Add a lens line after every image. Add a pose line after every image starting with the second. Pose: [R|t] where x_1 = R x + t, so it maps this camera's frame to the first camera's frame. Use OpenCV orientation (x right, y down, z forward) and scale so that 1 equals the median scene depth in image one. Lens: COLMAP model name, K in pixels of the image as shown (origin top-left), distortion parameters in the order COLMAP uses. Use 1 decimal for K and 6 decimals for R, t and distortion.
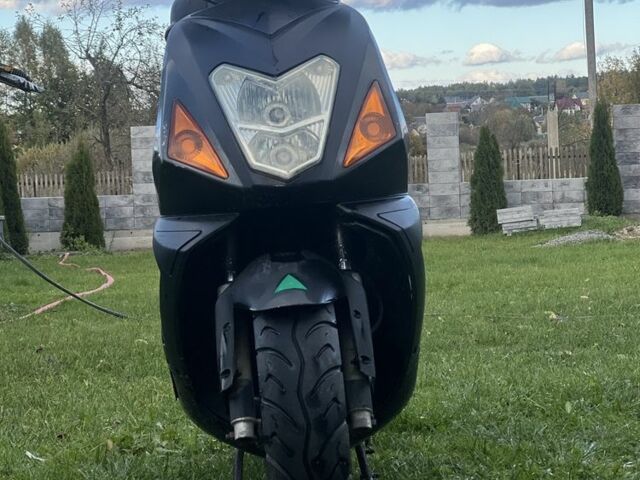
lens RADIAL K [[1775.7, 0, 320.0], [0, 1775.7, 240.0], [0, 0, 1]] dist [0.064227, 1.450493]
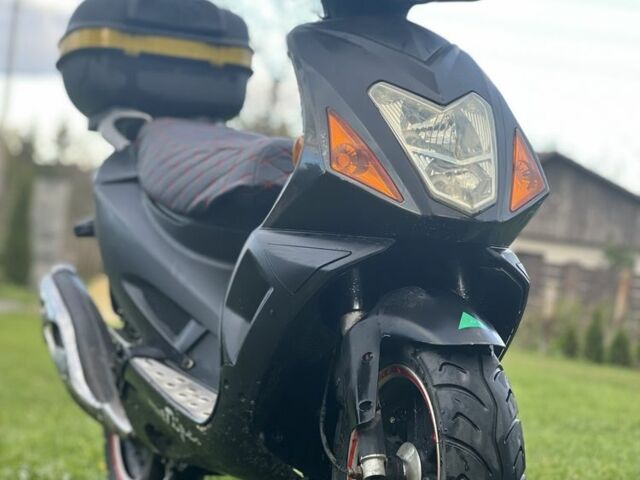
lens RADIAL K [[1775.7, 0, 320.0], [0, 1775.7, 240.0], [0, 0, 1]] dist [0.064227, 1.450493]
pose [[0.920929, 0.161824, 0.354545, -0.415961], [-0.146126, 0.986729, -0.070808, 0.057718], [-0.361299, 0.013401, 0.932354, 0.125437]]
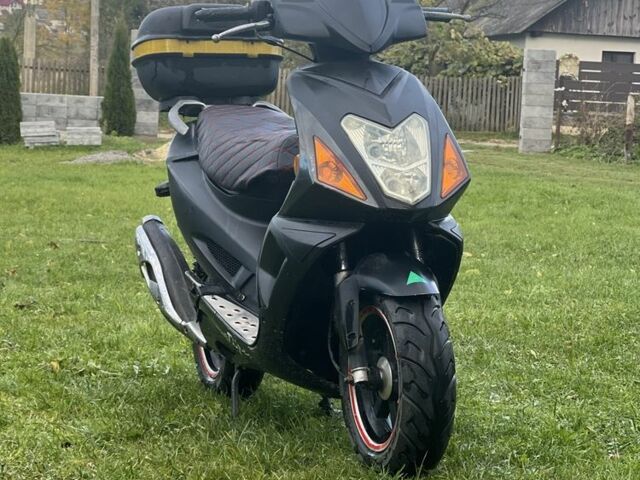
lens RADIAL K [[1775.7, 0, 320.0], [0, 1775.7, 240.0], [0, 0, 1]] dist [0.064227, 1.450493]
pose [[0.949170, 0.058204, 0.309337, -0.512169], [-0.074821, 0.996307, 0.042117, -0.058529], [-0.305743, -0.063121, 0.950020, -0.334377]]
